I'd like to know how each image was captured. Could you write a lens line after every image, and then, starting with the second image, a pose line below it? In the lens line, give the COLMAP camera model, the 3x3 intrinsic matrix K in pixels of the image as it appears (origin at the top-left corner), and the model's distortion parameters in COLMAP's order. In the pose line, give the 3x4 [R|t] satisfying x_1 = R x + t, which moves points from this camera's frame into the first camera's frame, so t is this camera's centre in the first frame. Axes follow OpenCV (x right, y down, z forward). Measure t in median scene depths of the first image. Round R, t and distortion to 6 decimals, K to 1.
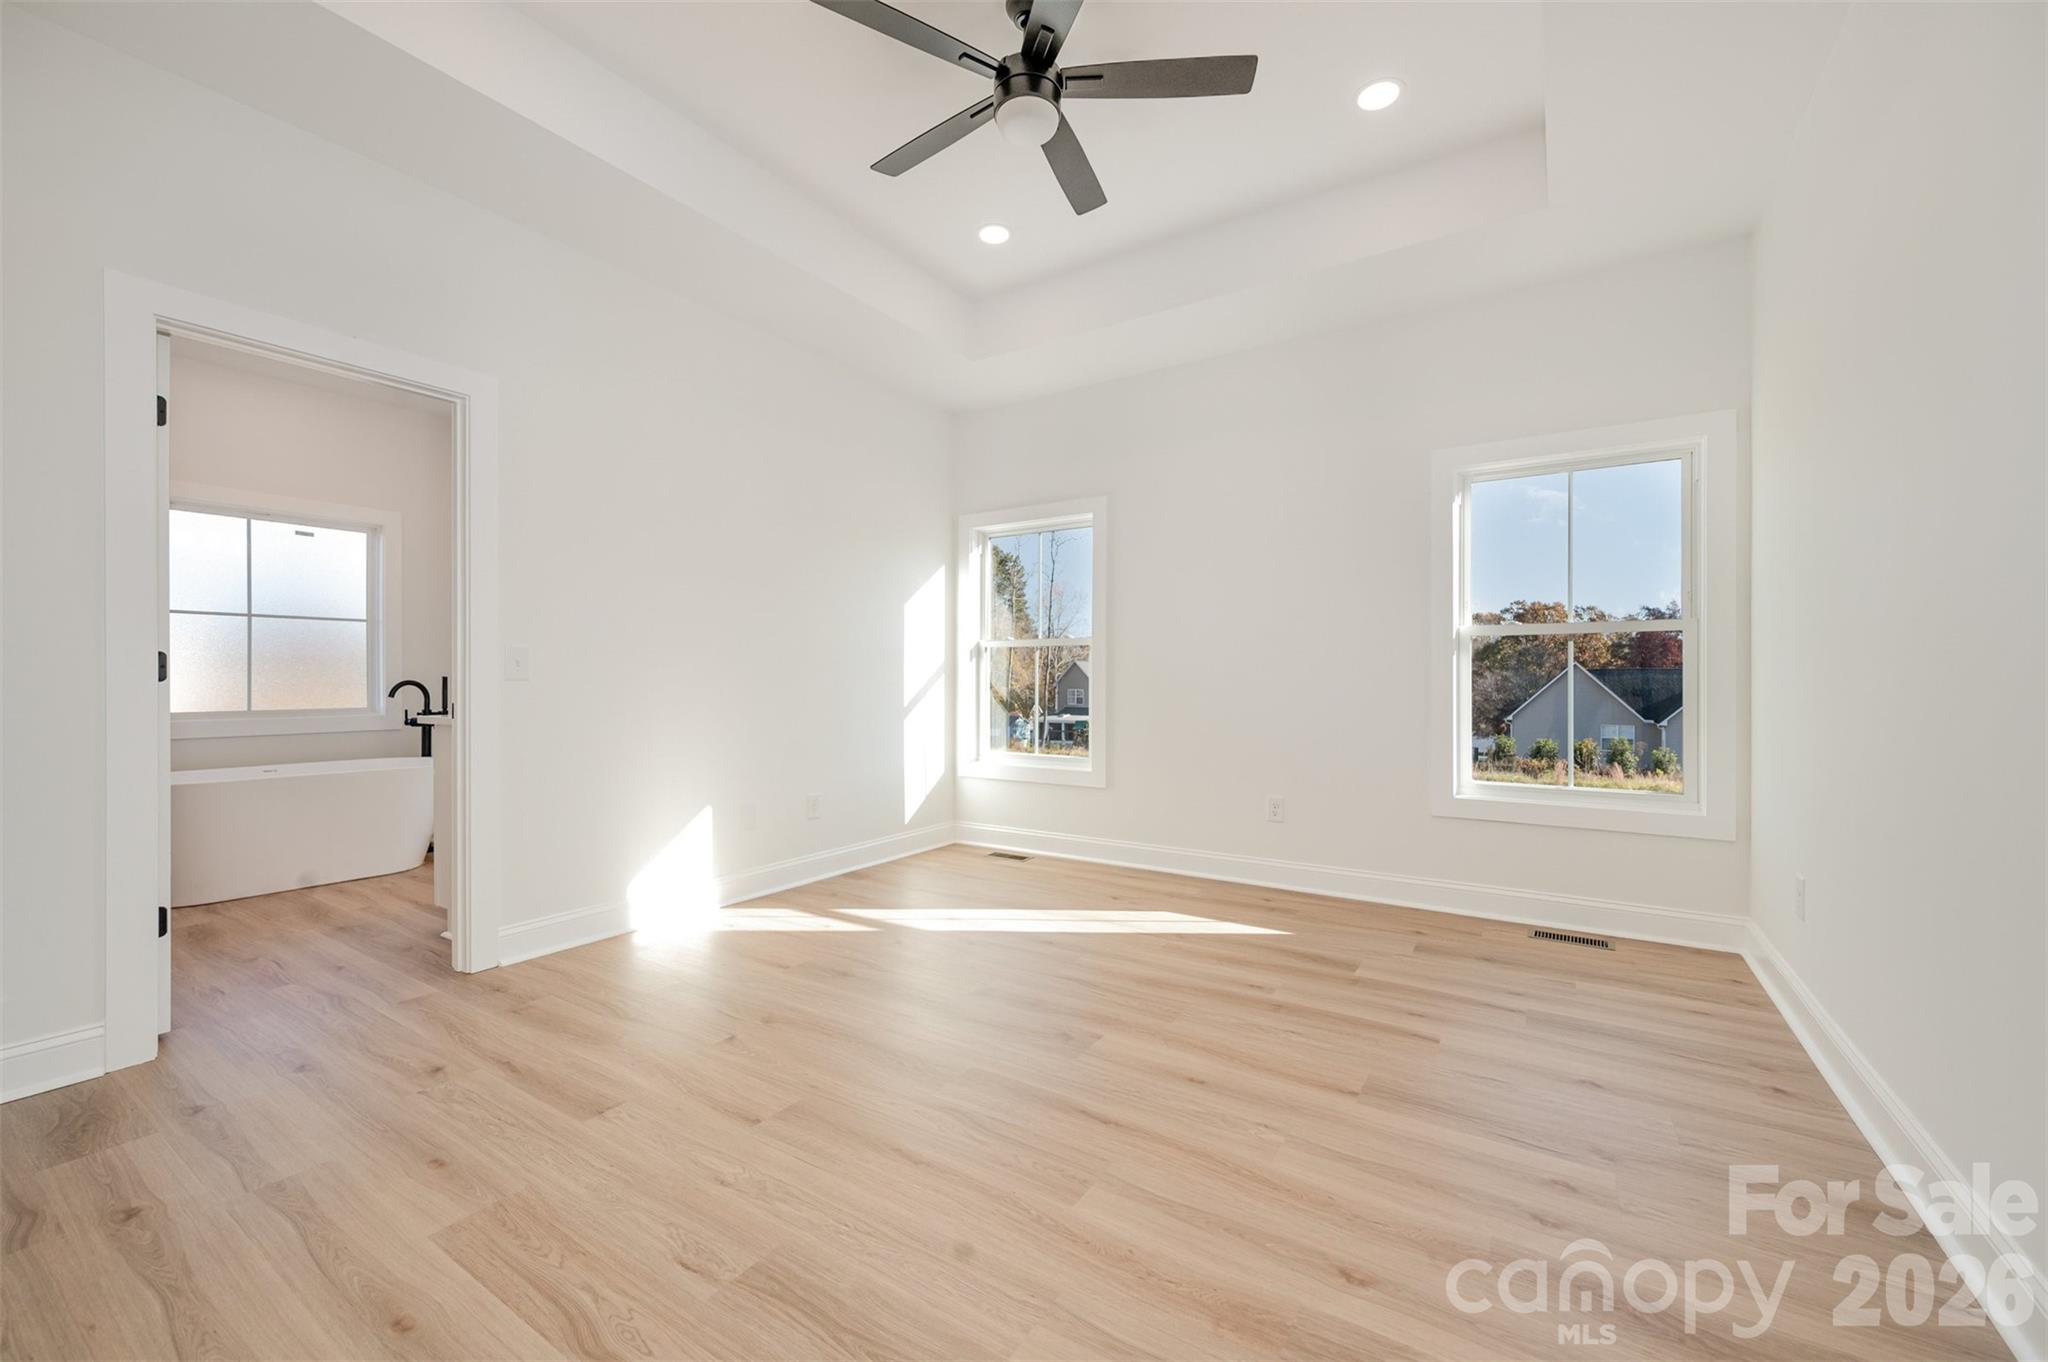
lens RADIAL K [[816.4, 0, 1022.7], [0, 816.4, 673.3], [0, 0, 1]] dist [-0.018429, -0.000066]
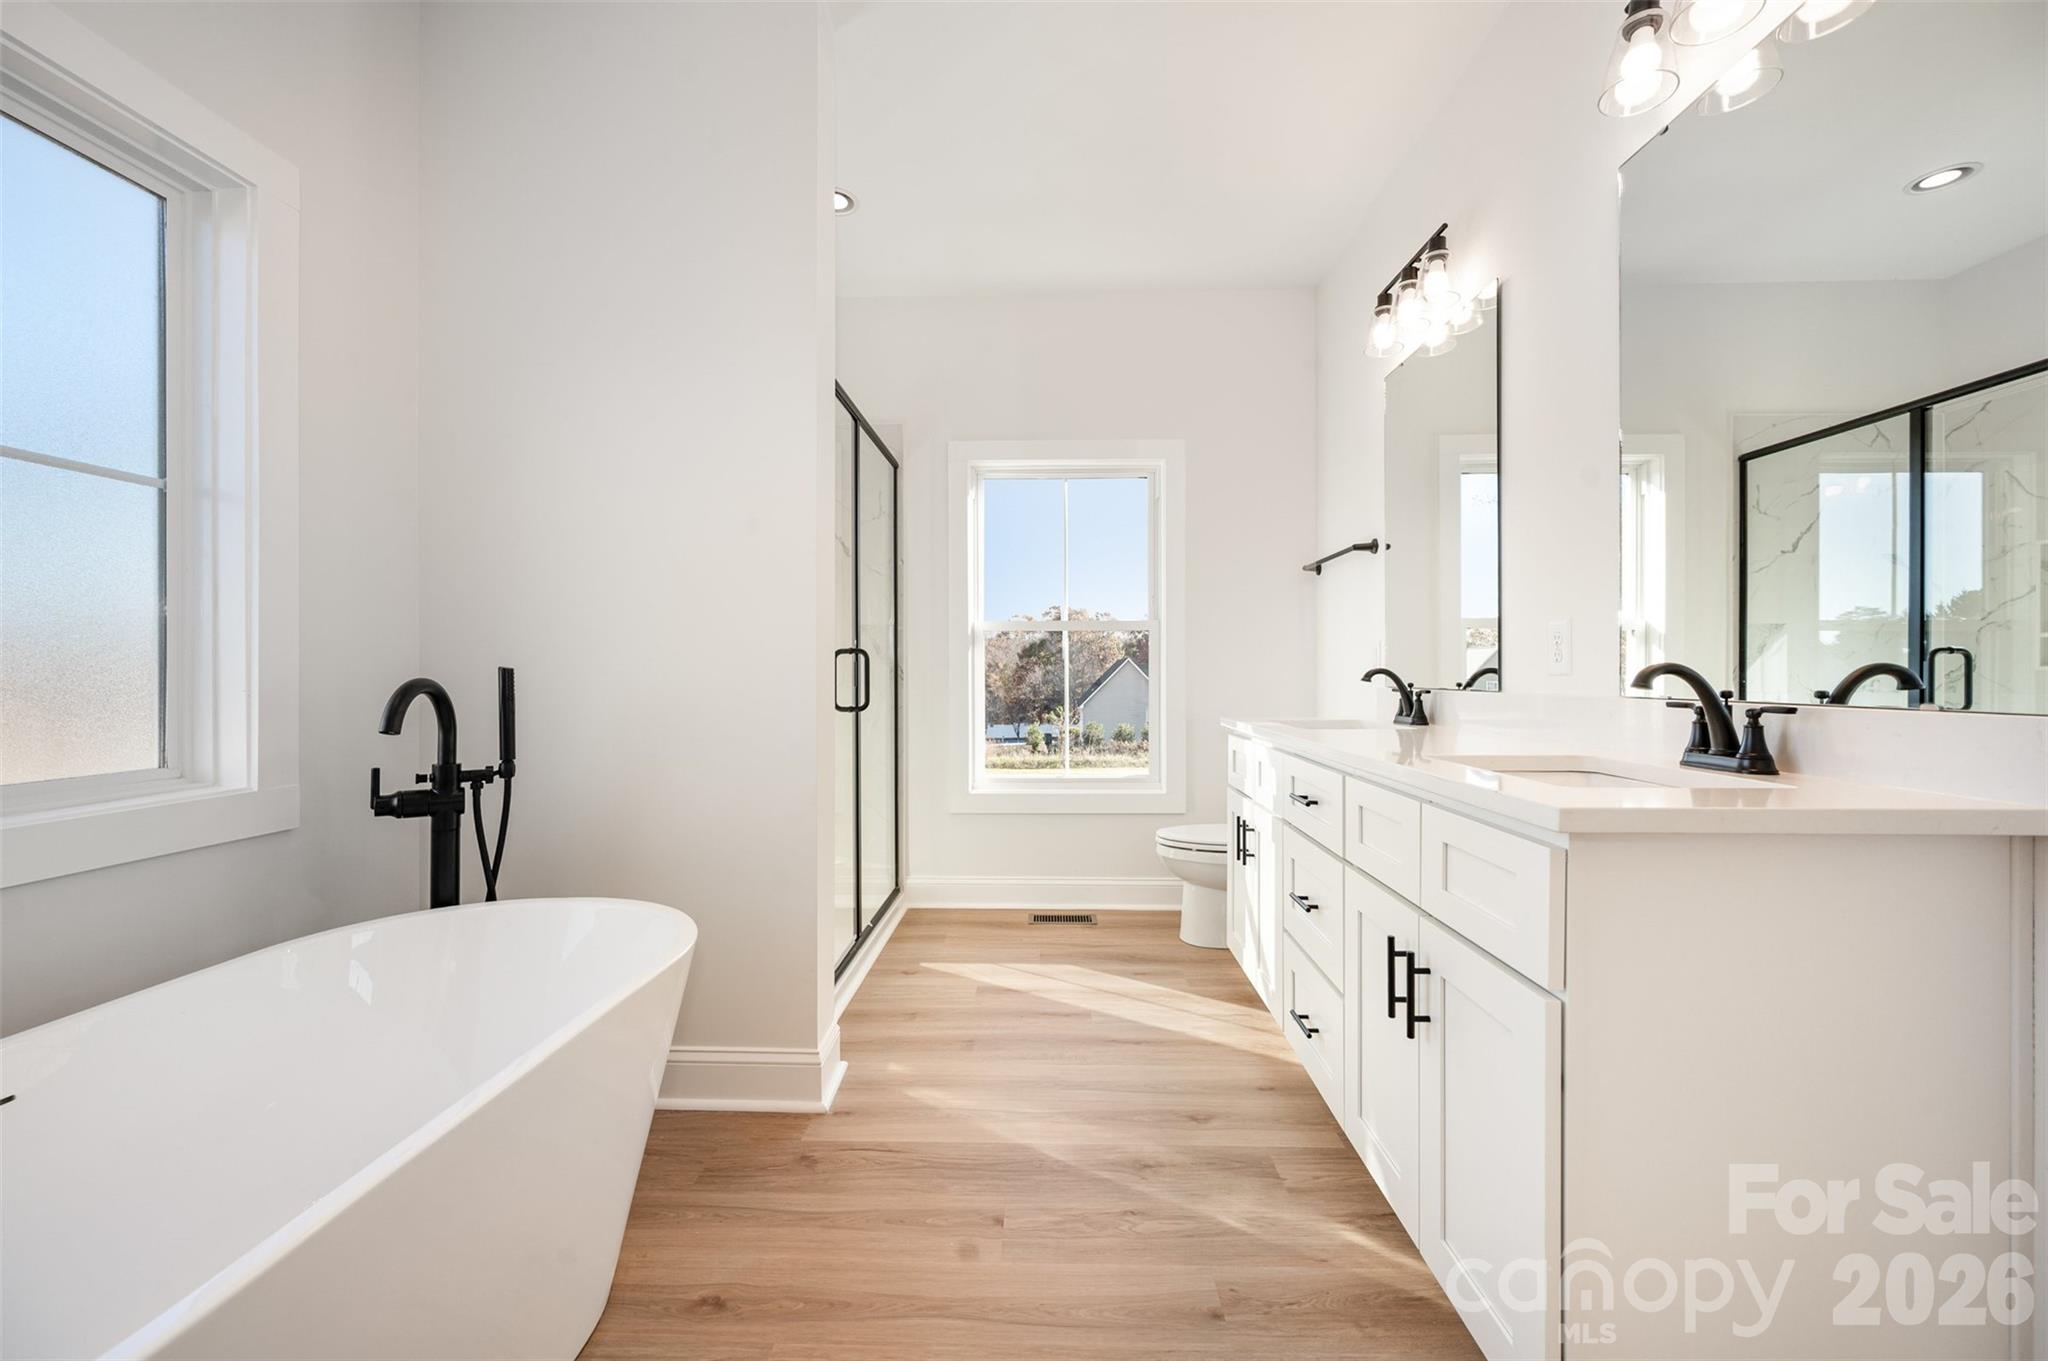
lens RADIAL K [[917.6, 0, 1030.1], [0, 917.6, 675.5], [0, 0, 1]] dist [0.001558, 0.000112]
pose [[0.834842, -0.002529, 0.550484, -0.224446], [-0.002067, 0.999968, 0.007729, 0.001225], [-0.550486, -0.007591, 0.834810, 0.165141]]
